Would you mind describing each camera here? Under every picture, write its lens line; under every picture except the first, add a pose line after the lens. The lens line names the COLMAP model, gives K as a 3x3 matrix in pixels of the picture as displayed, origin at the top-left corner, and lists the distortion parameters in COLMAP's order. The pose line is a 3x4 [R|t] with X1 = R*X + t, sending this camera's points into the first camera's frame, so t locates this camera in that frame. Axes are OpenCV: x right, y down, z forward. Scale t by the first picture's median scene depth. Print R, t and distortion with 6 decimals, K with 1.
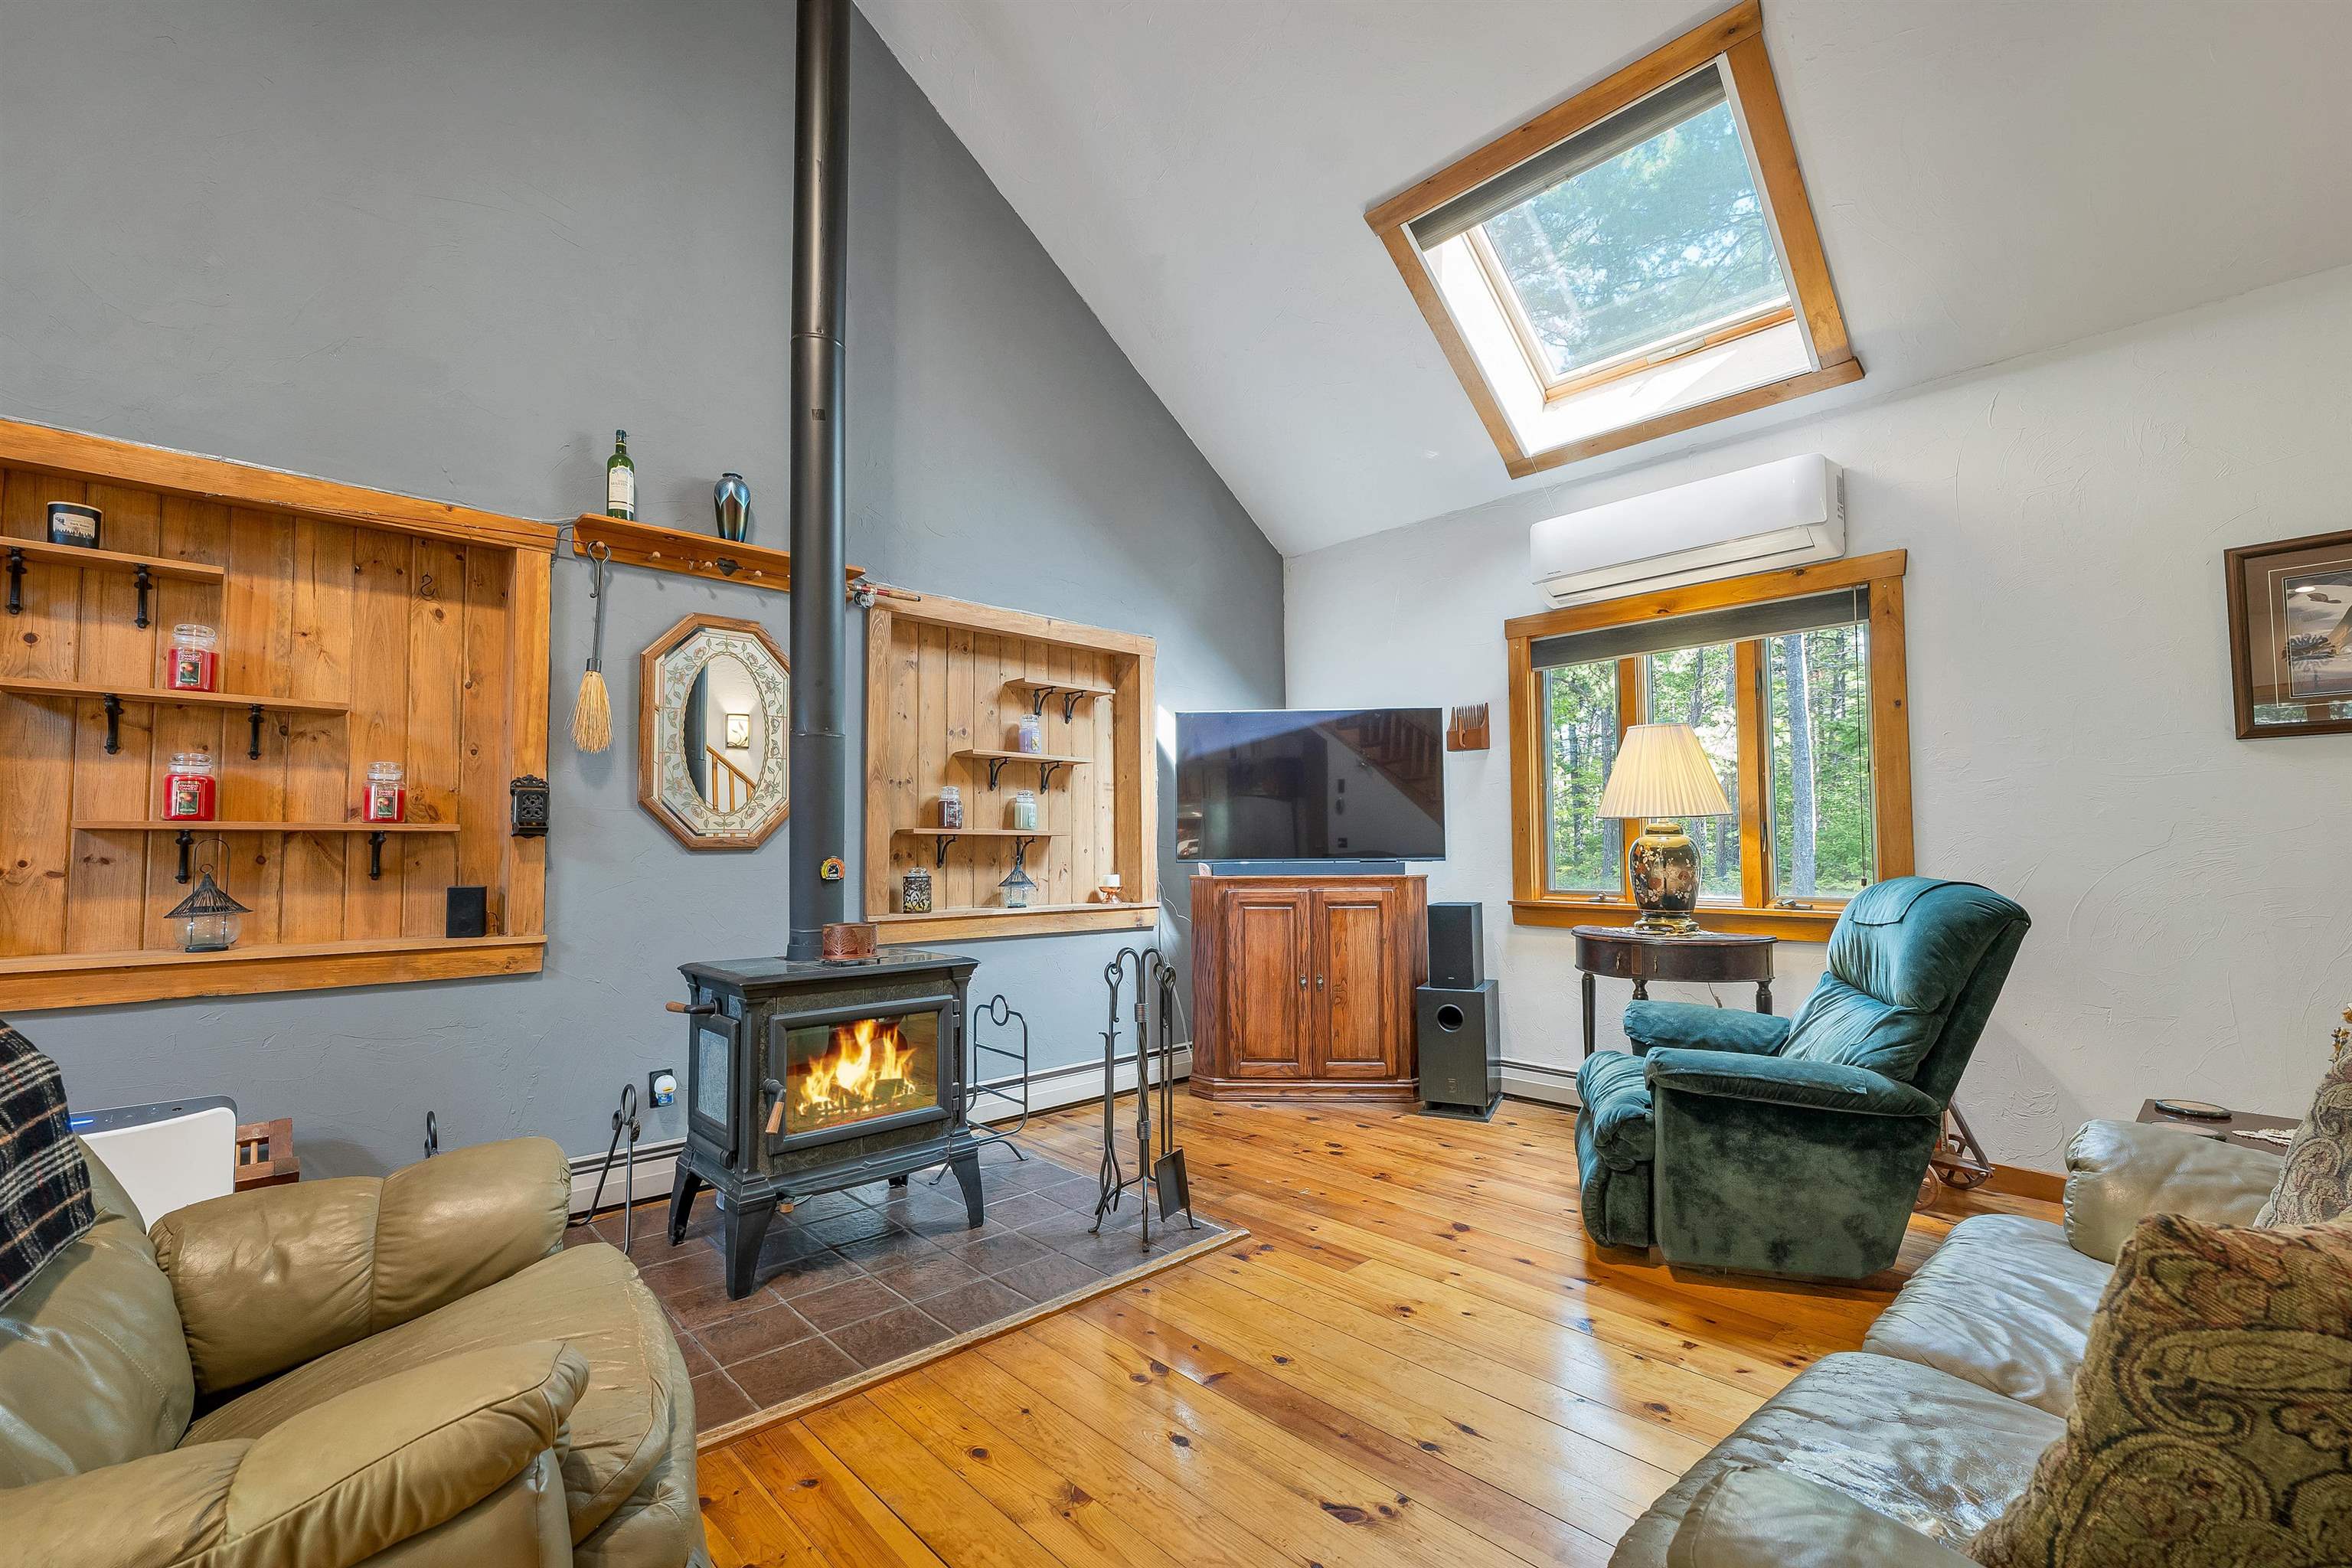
lens RADIAL K [[998.5, 0, 1153.0], [0, 998.5, 797.2], [0, 0, 1]] dist [0.001822, -0.000059]
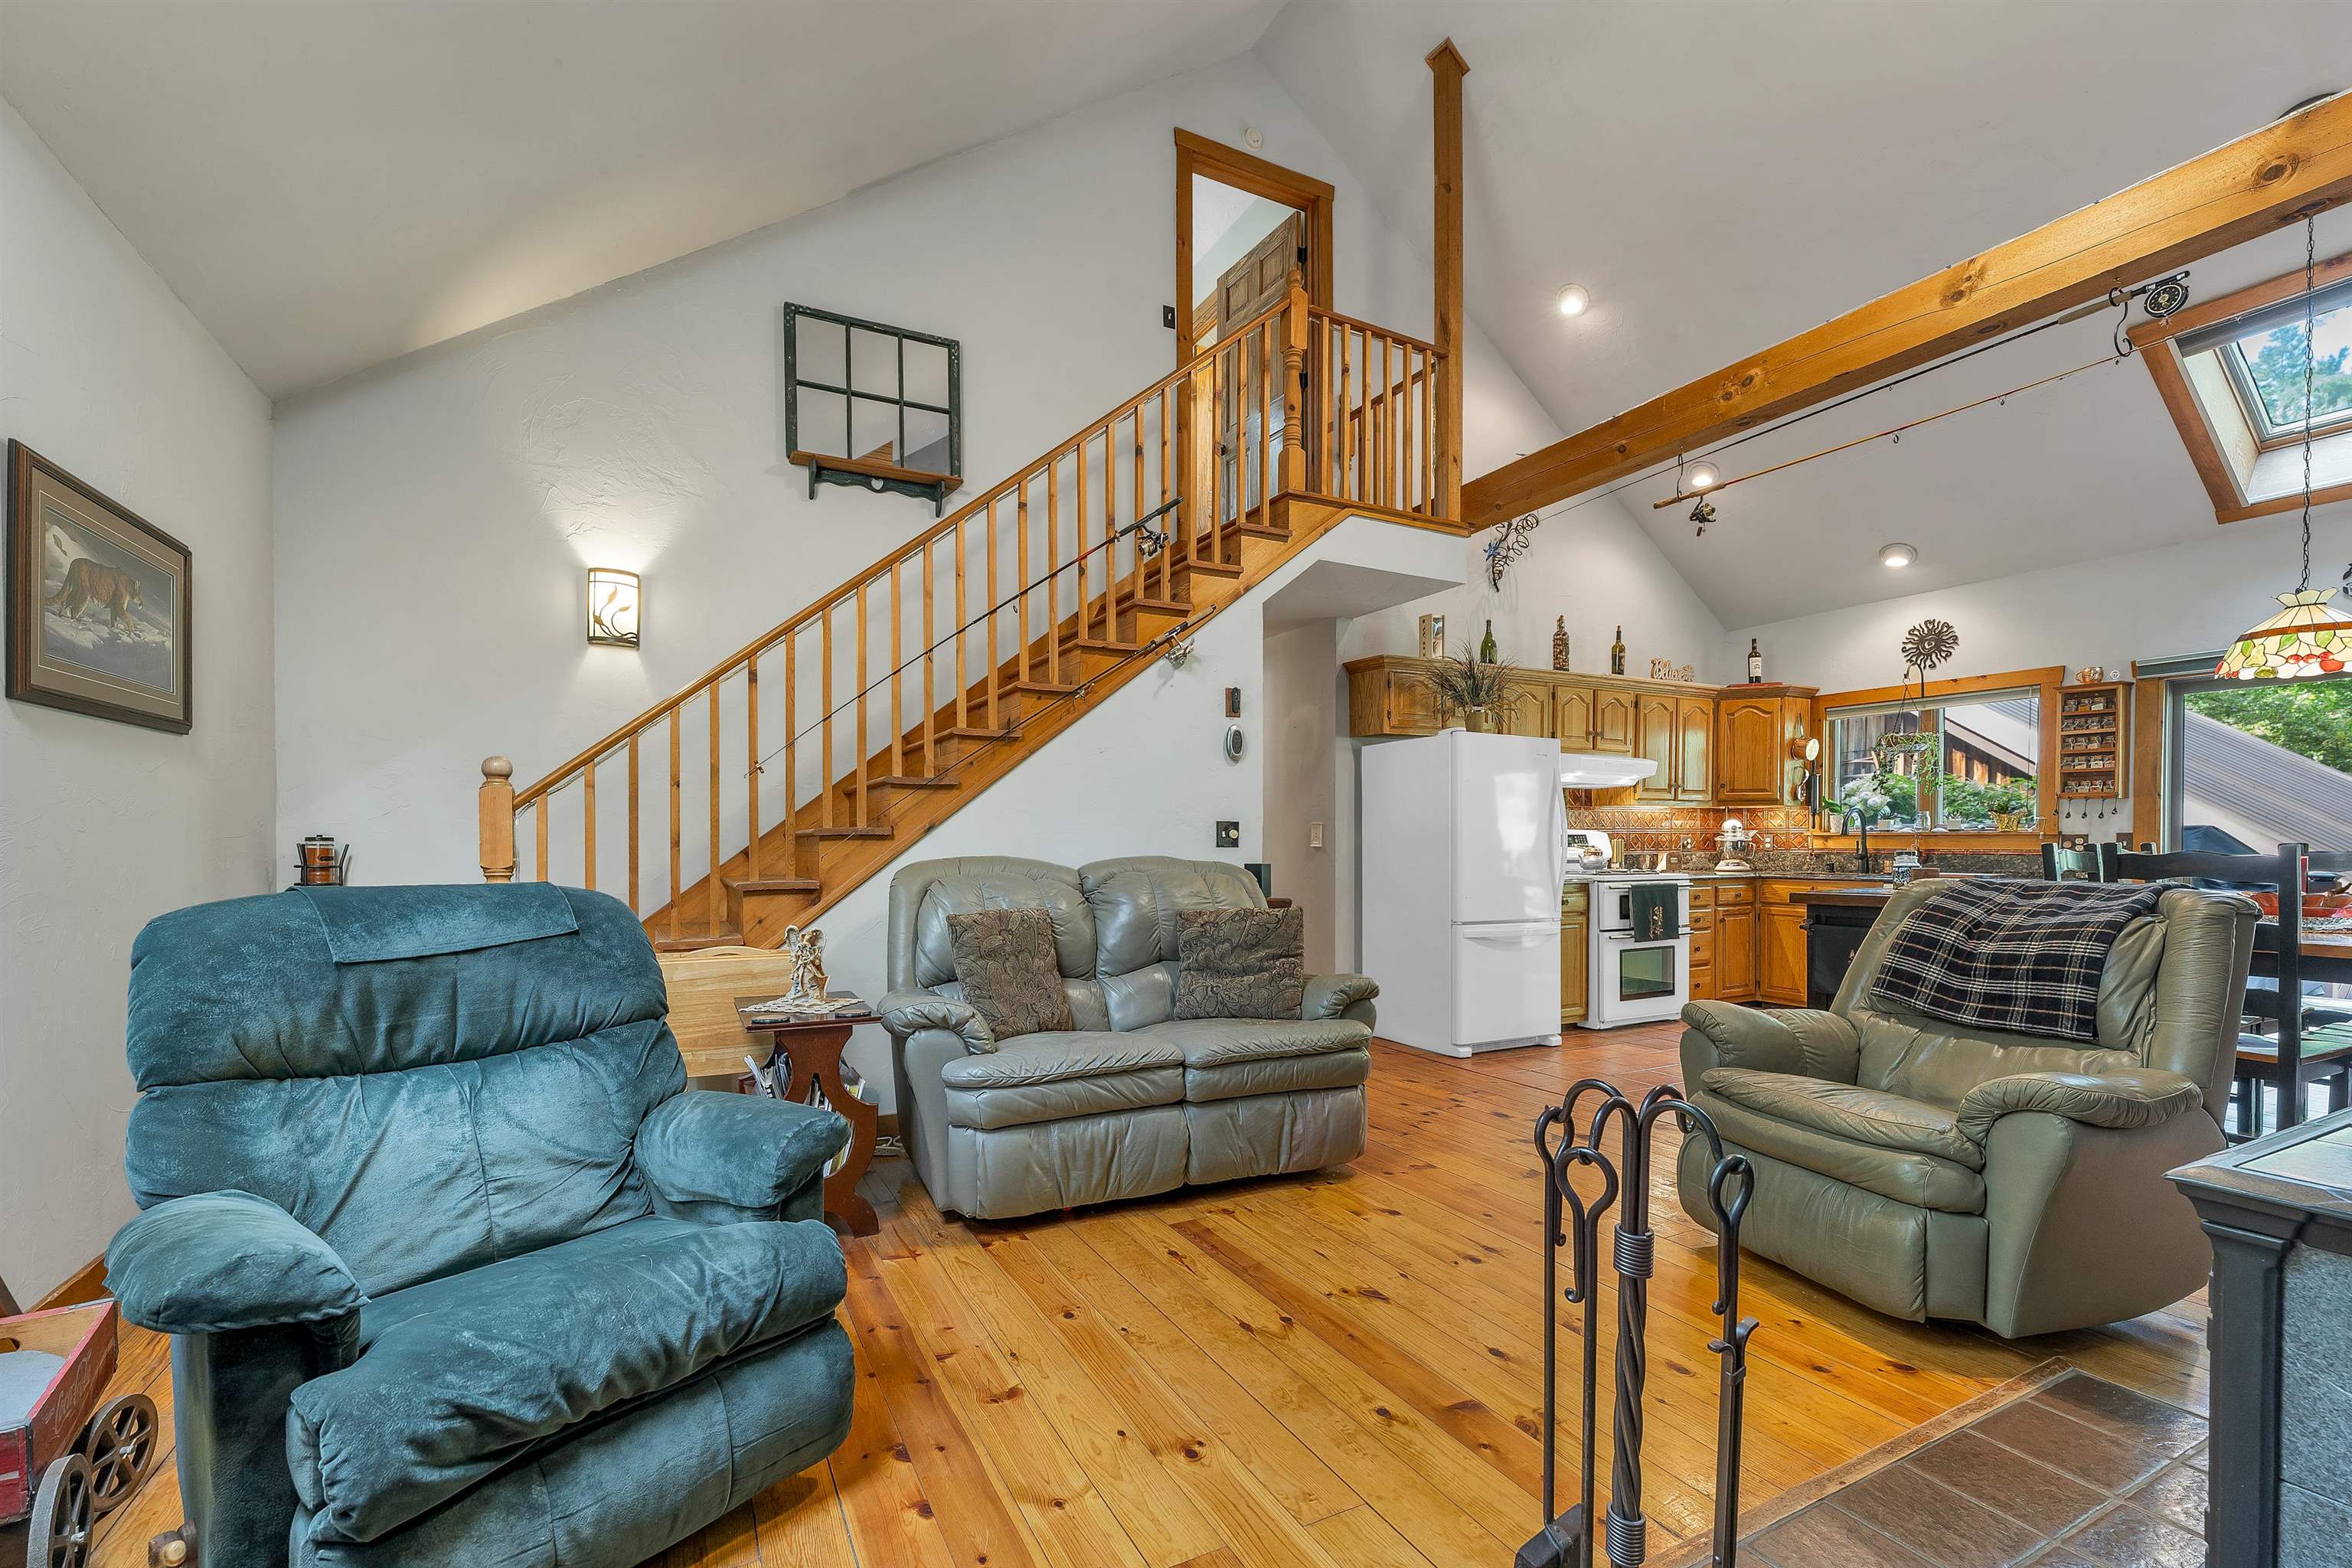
lens RADIAL K [[983.5, 0, 1162.2], [0, 983.5, 846.2], [0, 0, 1]] dist [0.001281, 0.000285]
pose [[-0.962655, 0.001171, 0.270727, 0.045329], [-0.011931, 0.998836, -0.046744, 0.058676], [-0.270467, -0.048229, -0.961521, 1.130790]]
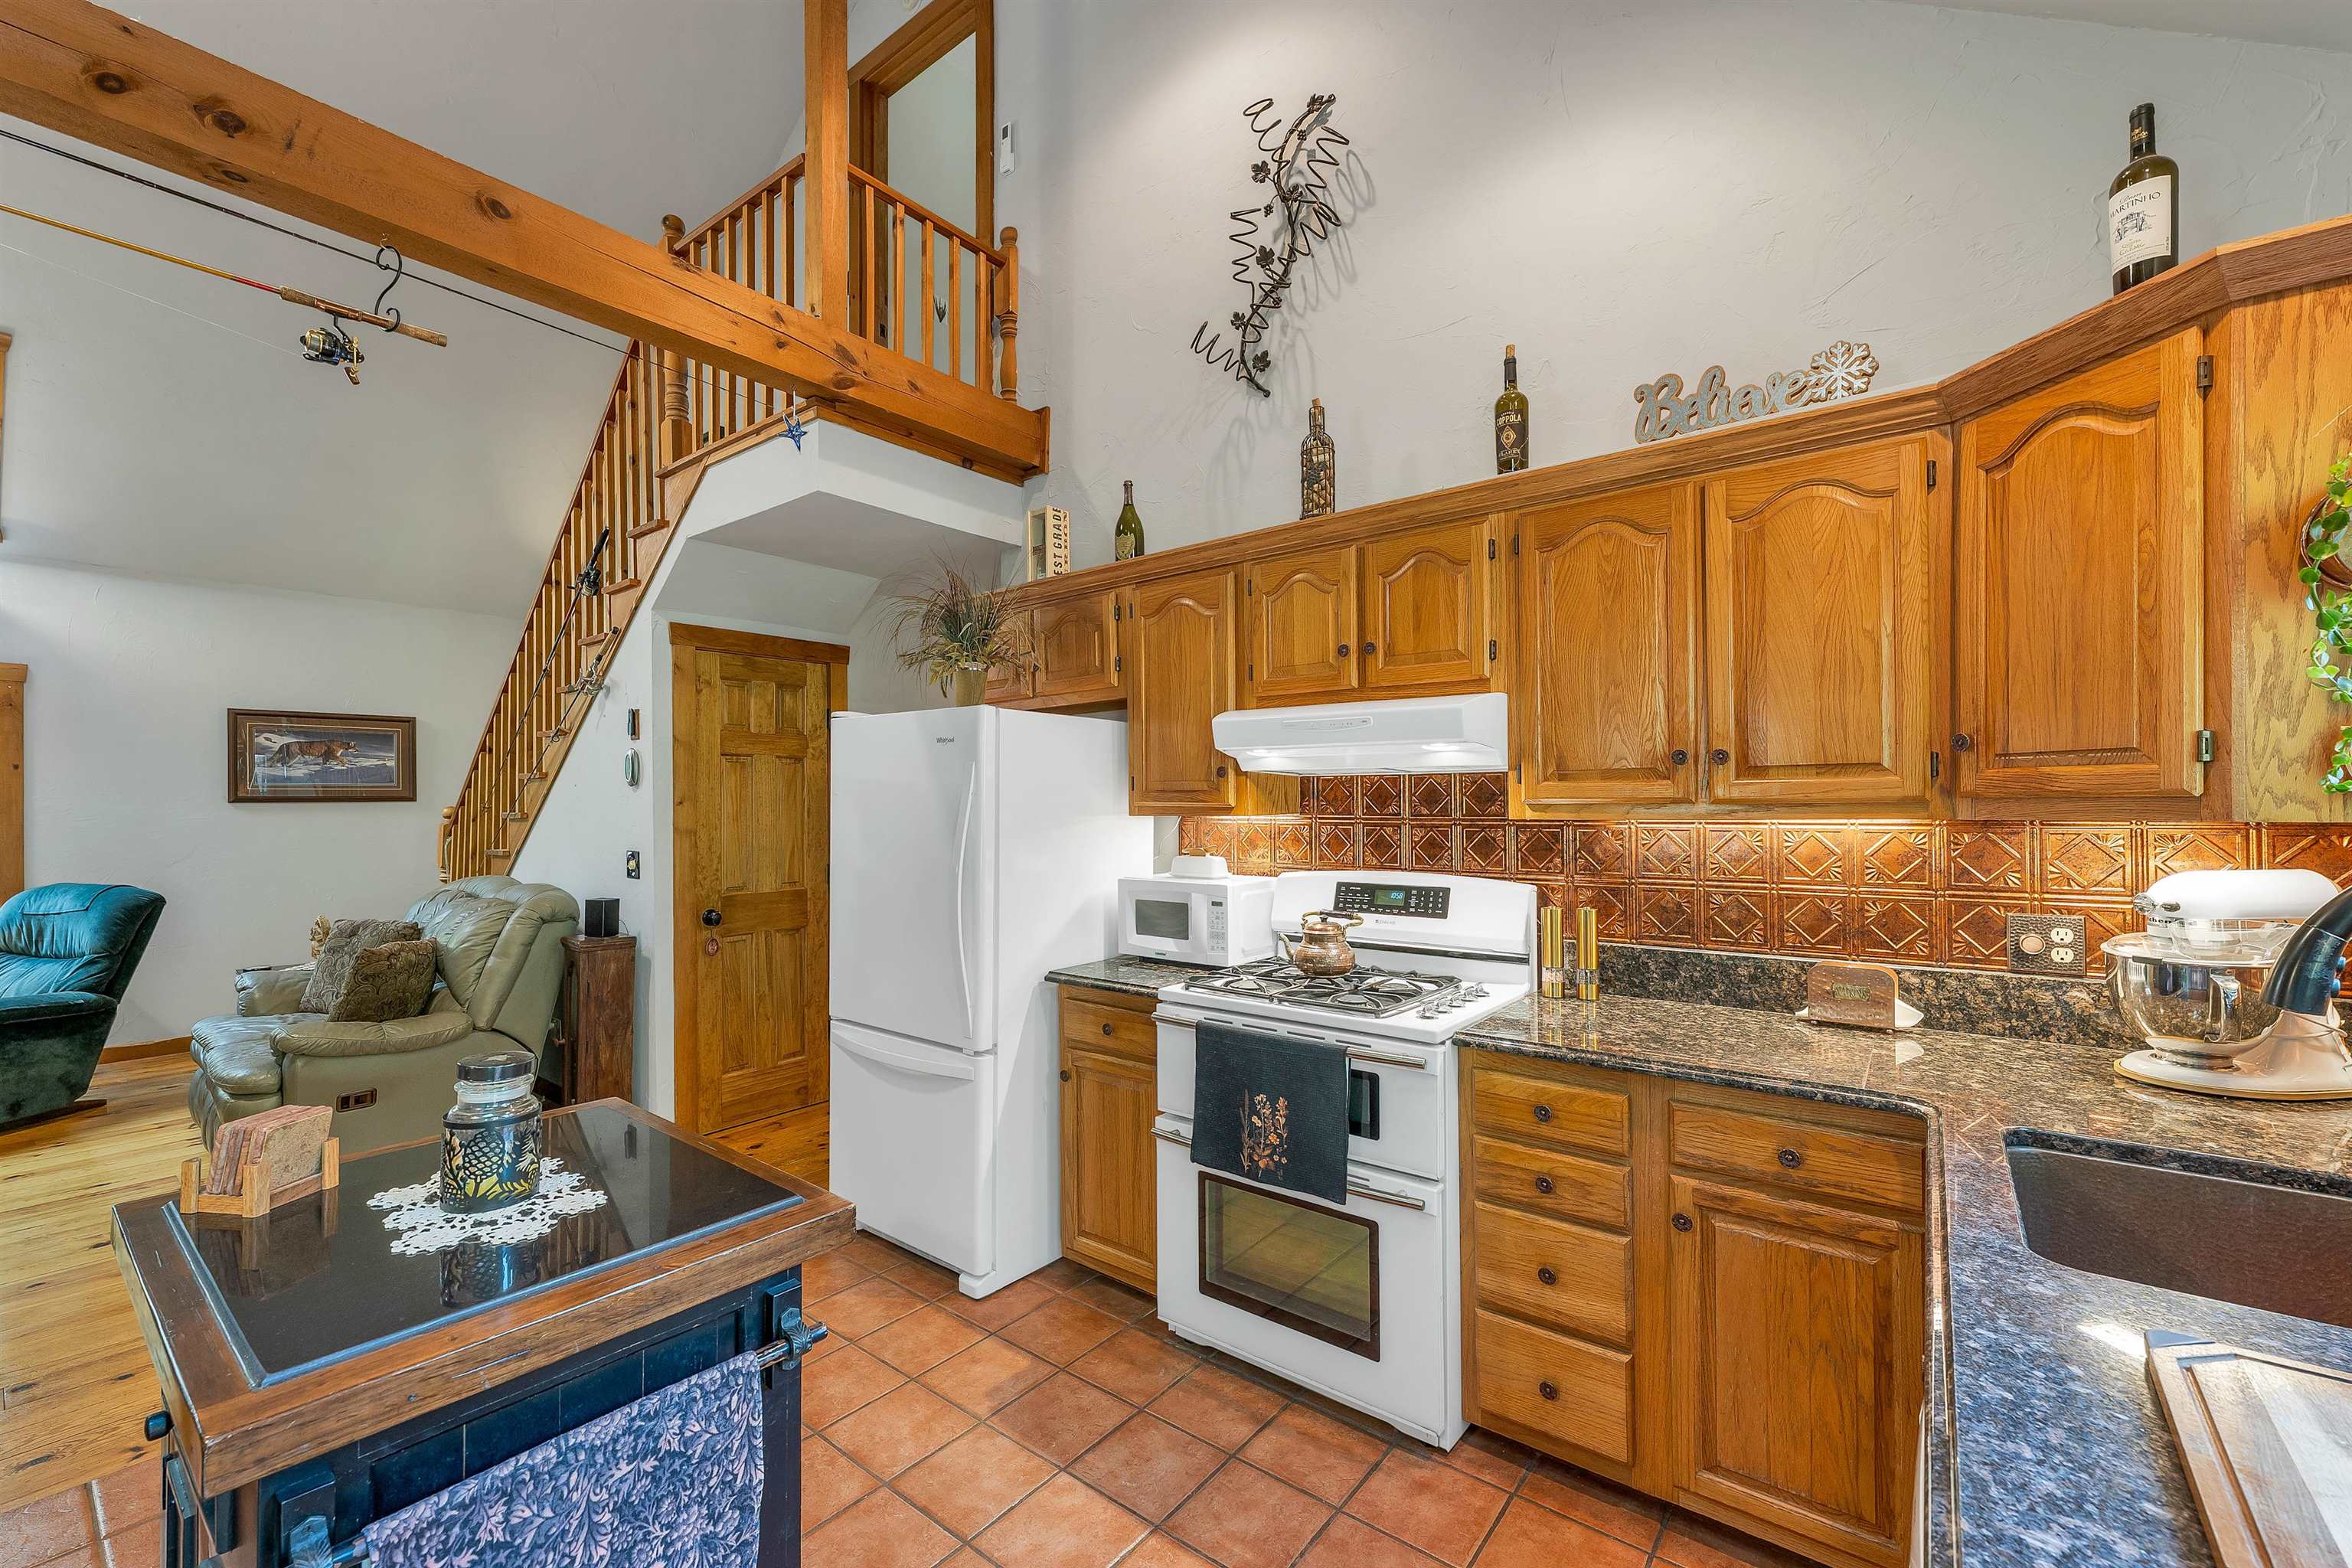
lens RADIAL K [[960.8, 0, 1172.2], [0, 960.8, 796.9], [0, 0, 1]] dist [0.001605, 0.000178]
pose [[-0.150816, 0.007530, 0.988533, -0.881378], [-0.046604, 0.998805, -0.014718, -0.101025], [-0.987463, -0.048289, -0.150285, -0.464879]]
